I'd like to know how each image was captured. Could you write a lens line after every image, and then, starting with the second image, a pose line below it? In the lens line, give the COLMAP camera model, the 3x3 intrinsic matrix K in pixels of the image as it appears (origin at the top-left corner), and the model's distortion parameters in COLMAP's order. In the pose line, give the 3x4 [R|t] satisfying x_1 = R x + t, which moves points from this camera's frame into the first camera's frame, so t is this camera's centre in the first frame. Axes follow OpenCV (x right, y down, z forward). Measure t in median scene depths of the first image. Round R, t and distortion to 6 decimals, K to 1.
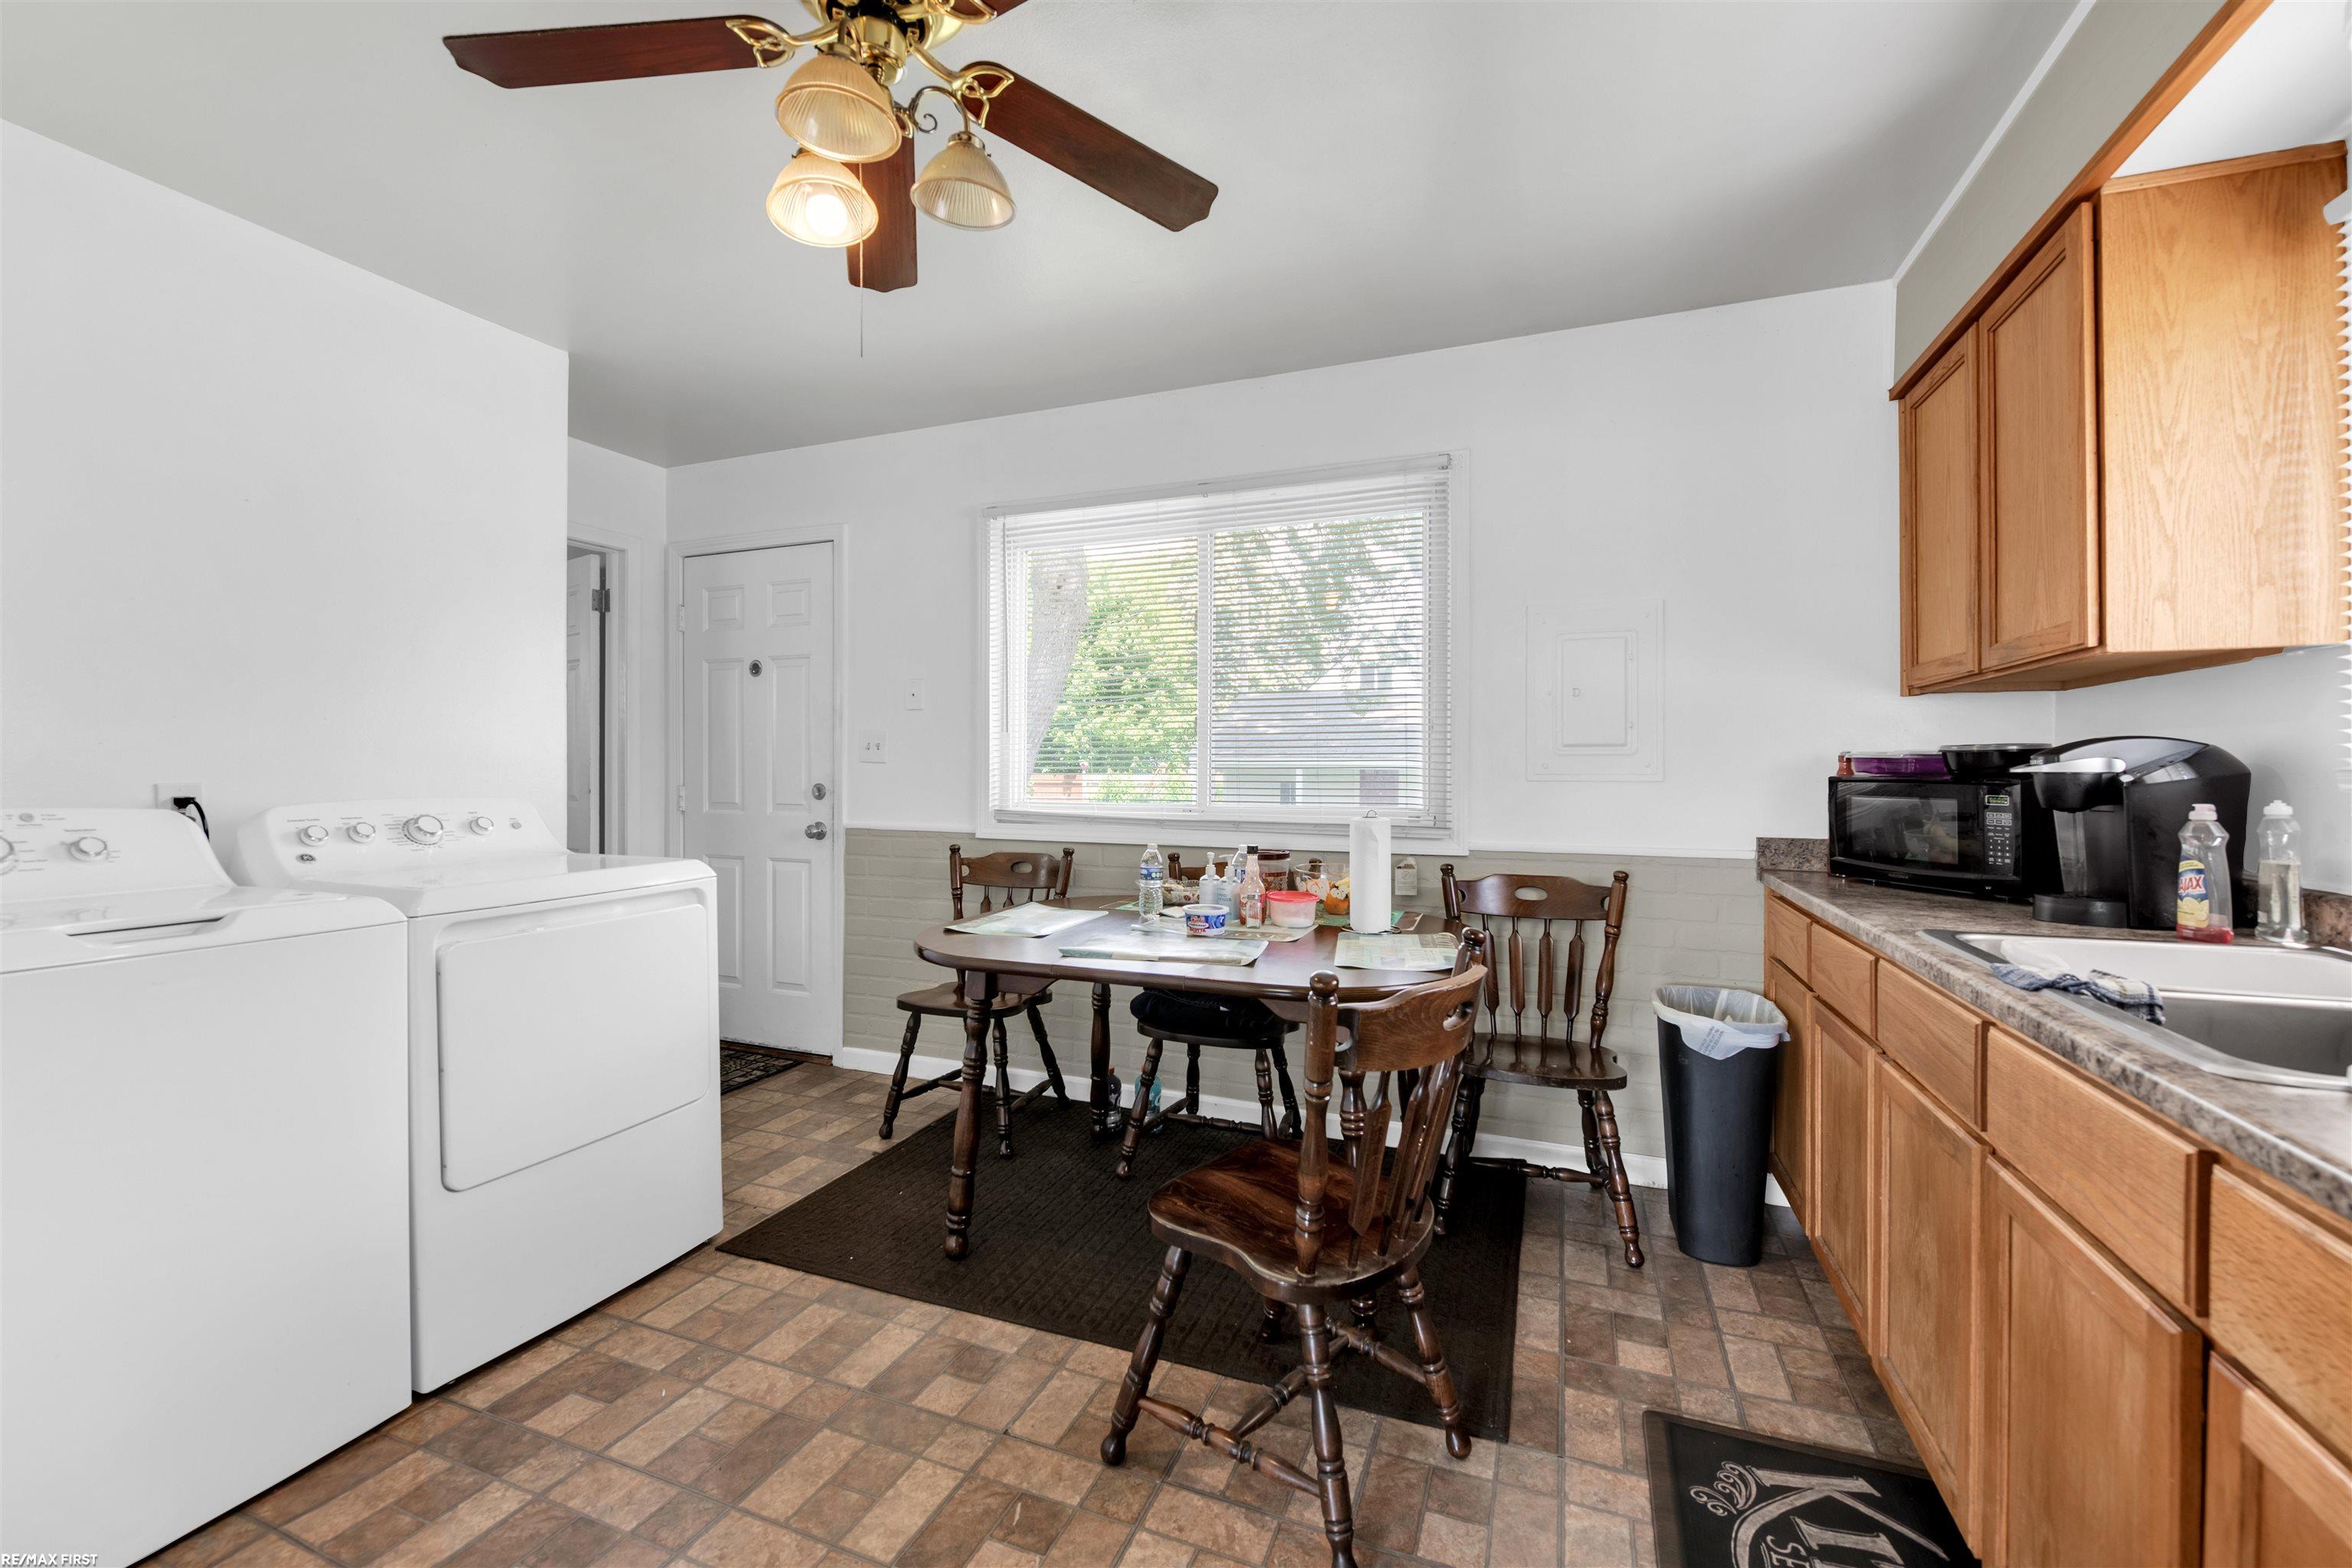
lens RADIAL K [[928.1, 0, 1188.7], [0, 928.1, 785.2], [0, 0, 1]] dist [-0.013100, -0.000732]
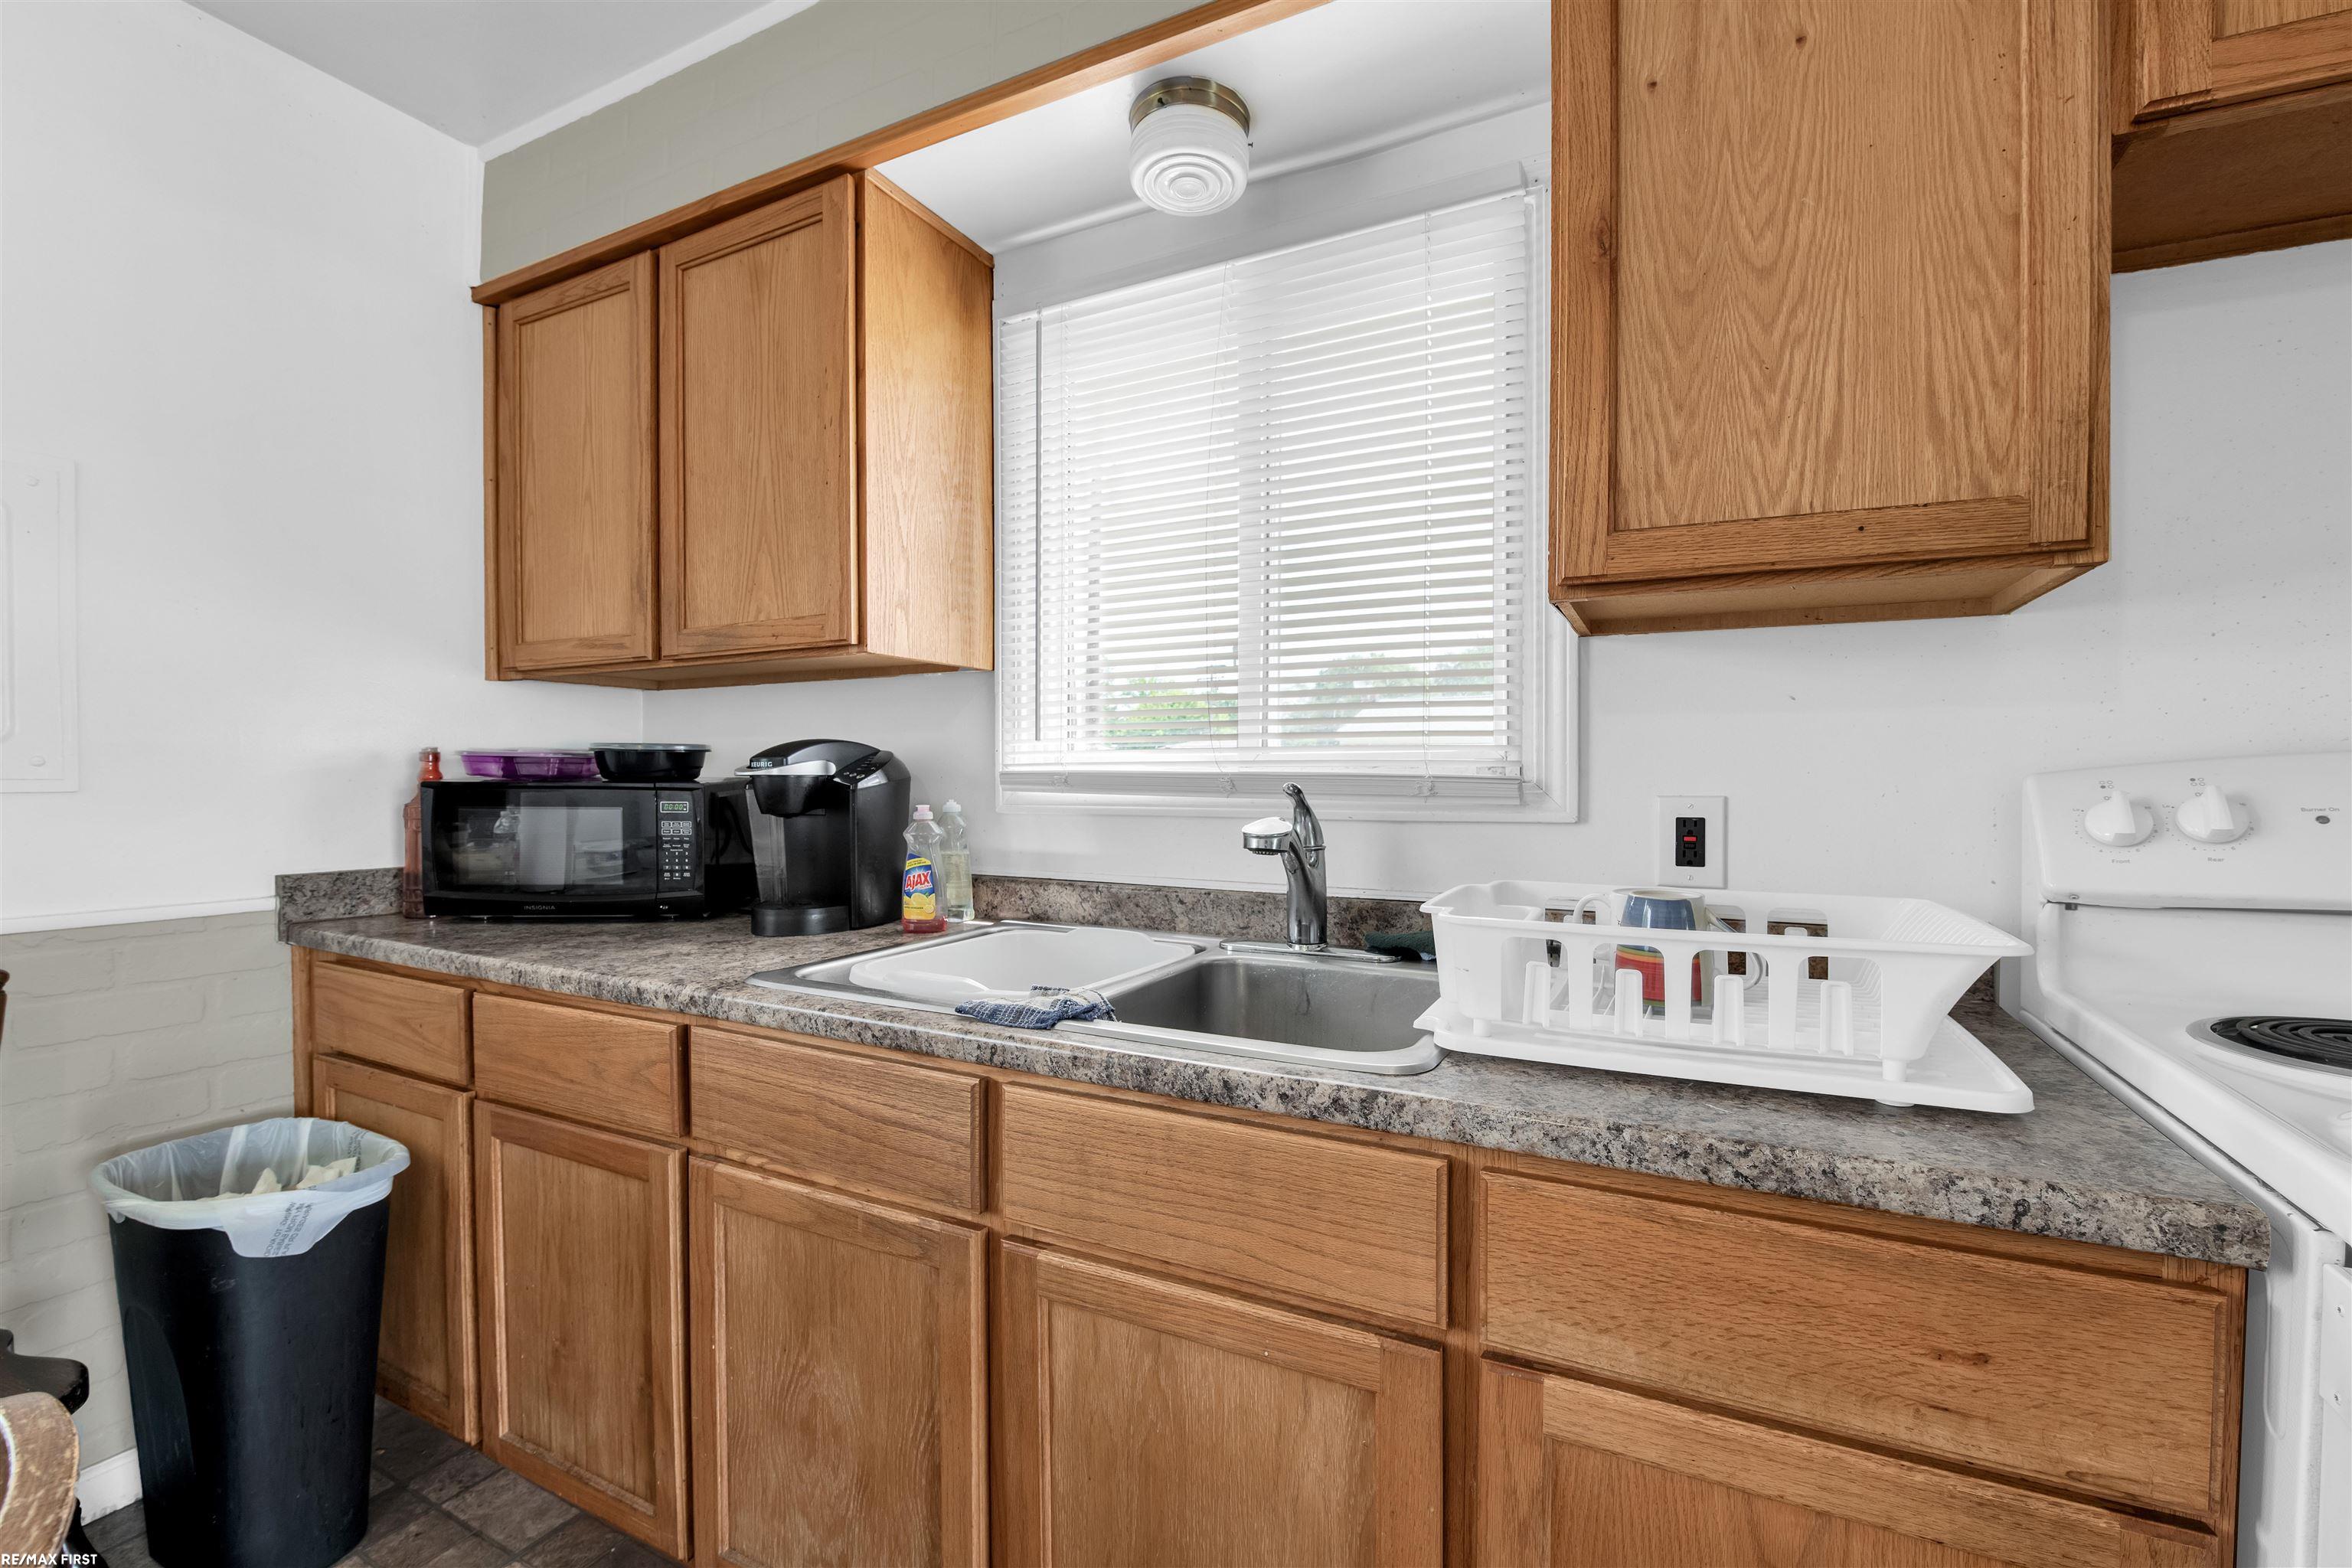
lens RADIAL K [[928.1, 0, 1188.7], [0, 928.1, 785.2], [0, 0, 1]] dist [-0.013100, -0.000732]
pose [[0.080744, -0.010403, 0.996681, 0.037982], [0.014087, 0.999858, 0.009295, -0.006139], [-0.996635, 0.013290, 0.080879, 0.452791]]
